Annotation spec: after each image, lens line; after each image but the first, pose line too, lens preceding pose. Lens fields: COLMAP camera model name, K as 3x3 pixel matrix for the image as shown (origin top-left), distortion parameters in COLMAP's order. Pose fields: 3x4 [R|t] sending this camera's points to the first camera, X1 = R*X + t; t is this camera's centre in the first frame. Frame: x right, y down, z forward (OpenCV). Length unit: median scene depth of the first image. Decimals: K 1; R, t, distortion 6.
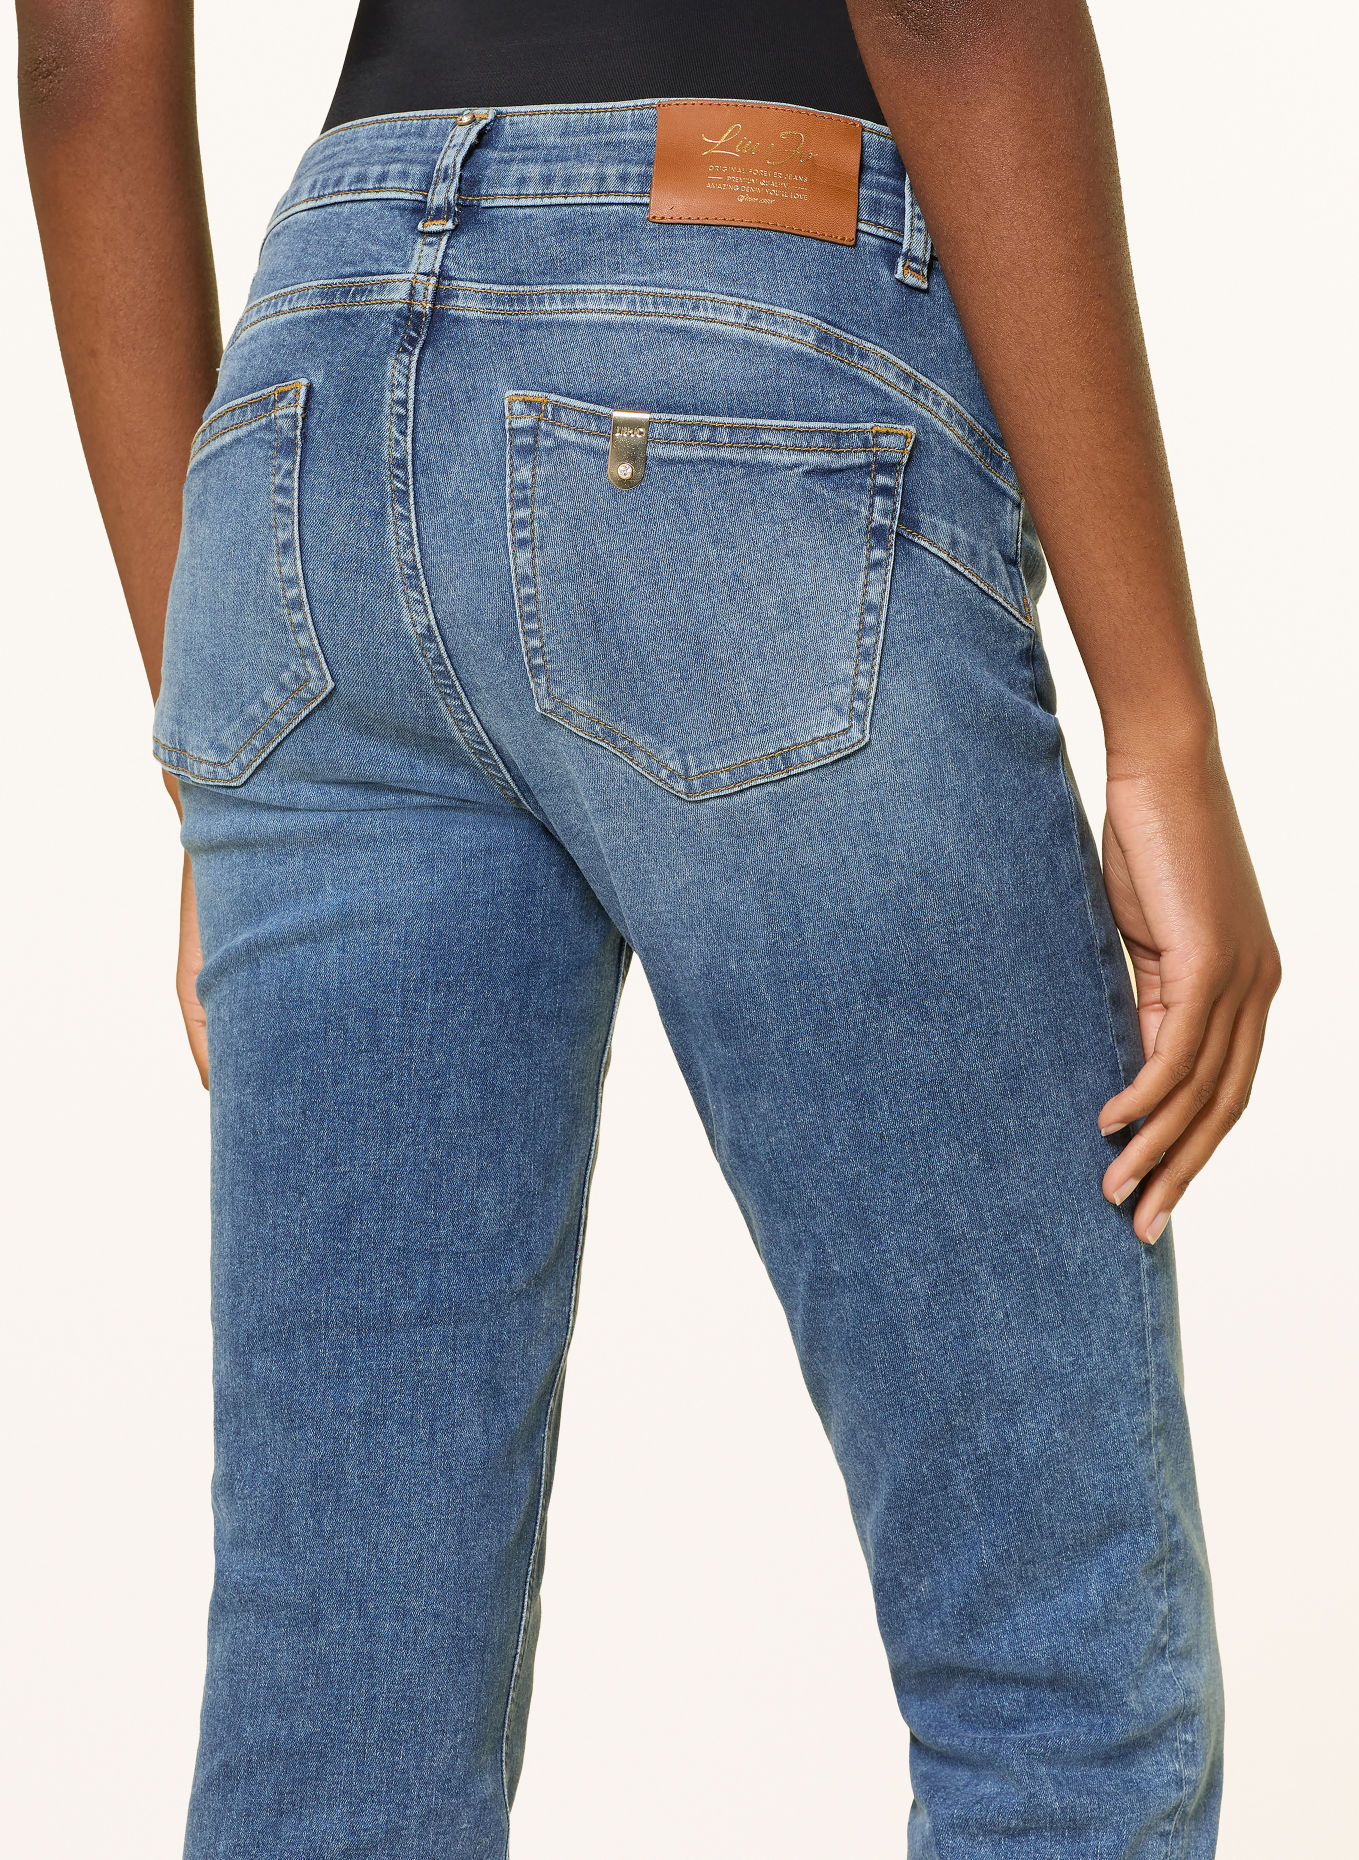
lens RADIAL K [[4661.4, 0, 678.7], [0, 4661.4, 927.3], [0, 0, 1]] dist [0.180377, 0.000000]
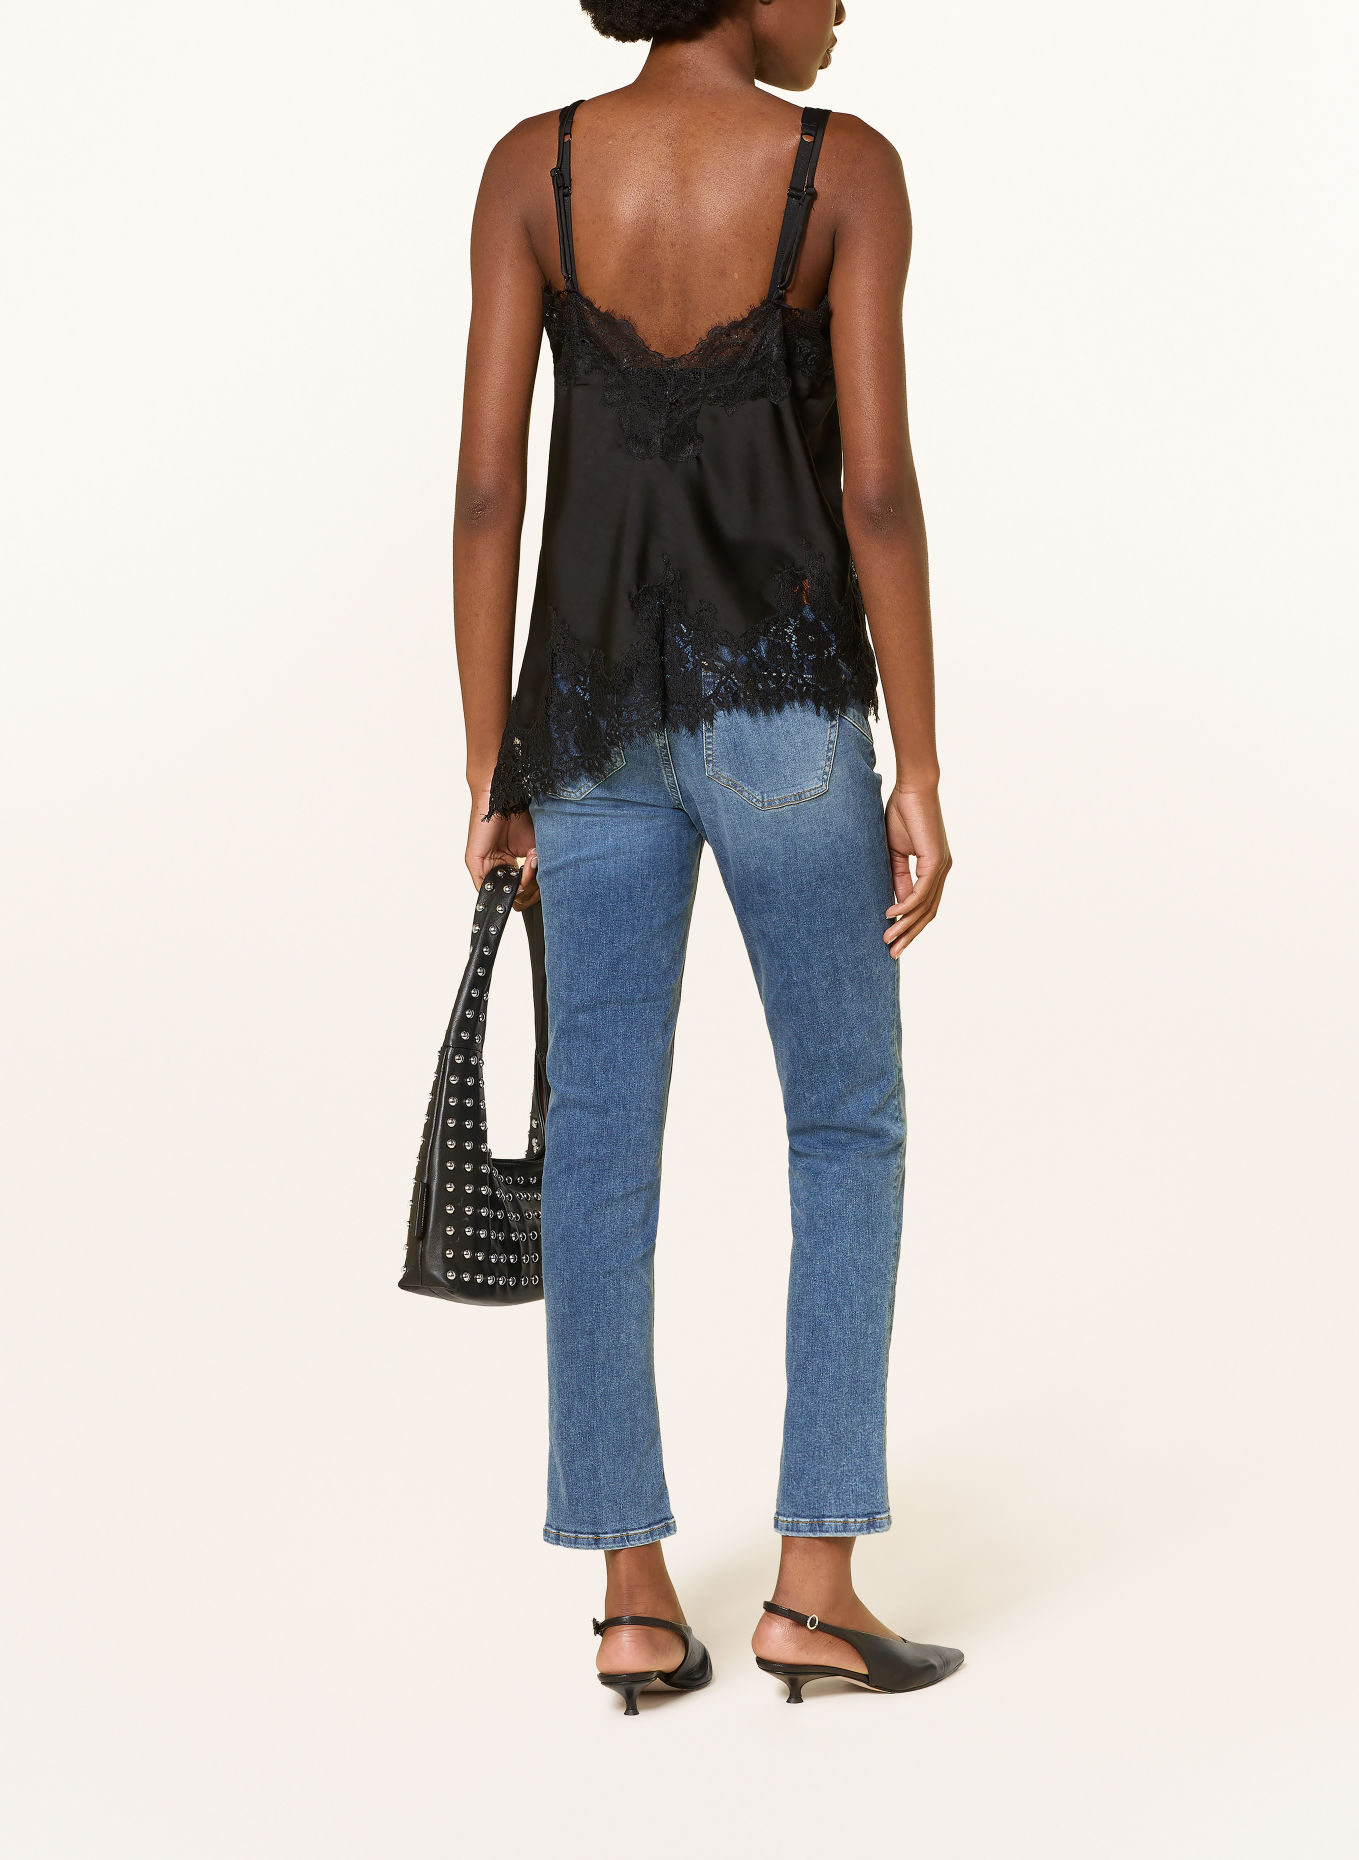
lens RADIAL K [[4661.4, 0, 681.5], [0, 4661.4, 922.0], [0, 0, 1]] dist [0.180377, 0.000000]
pose [[0.959185, -0.008191, 0.282659, -0.791660], [-0.009139, 0.998160, 0.059937, -0.121188], [-0.282630, -0.060074, 0.957346, -1.563892]]
